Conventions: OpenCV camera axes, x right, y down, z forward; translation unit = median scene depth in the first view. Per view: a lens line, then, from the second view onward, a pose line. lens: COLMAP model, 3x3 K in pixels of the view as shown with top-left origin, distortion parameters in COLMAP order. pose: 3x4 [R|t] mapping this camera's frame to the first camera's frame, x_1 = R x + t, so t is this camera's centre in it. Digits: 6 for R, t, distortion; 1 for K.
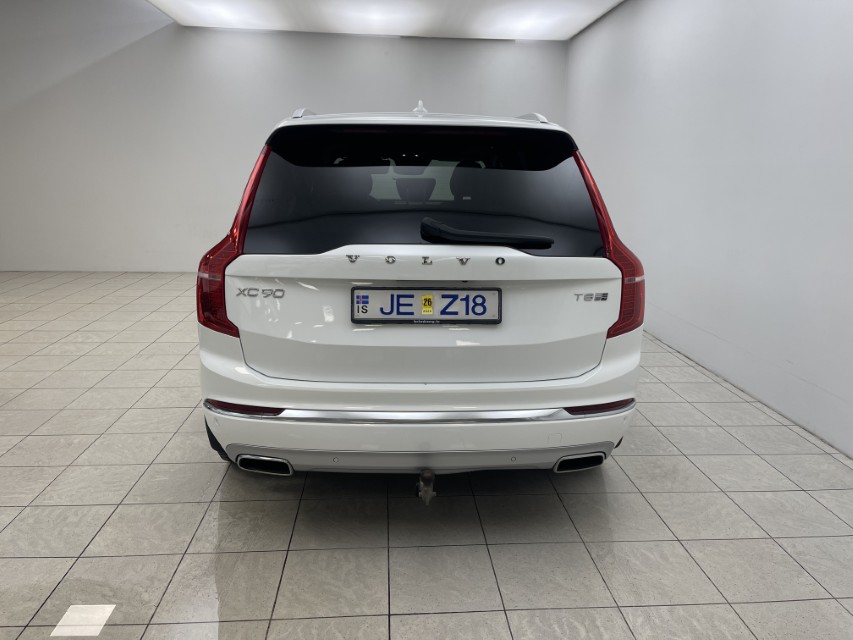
lens RADIAL K [[657.8, 0, 427.1], [0, 657.8, 350.2], [0, 0, 1]] dist [0.059797, -0.001599]
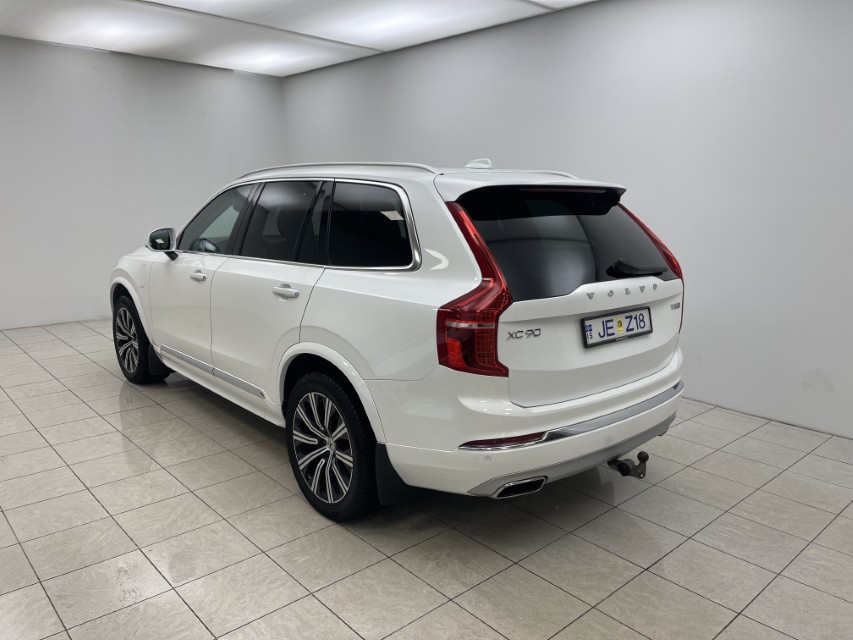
lens RADIAL K [[626.3, 0, 491.4], [0, 626.3, 351.9], [0, 0, 1]] dist [0.100352, -0.102377]
pose [[0.770051, -0.151958, 0.619622, -0.959358], [0.163865, 0.985747, 0.038100, -0.105957], [-0.616580, 0.072195, 0.783975, 0.194144]]
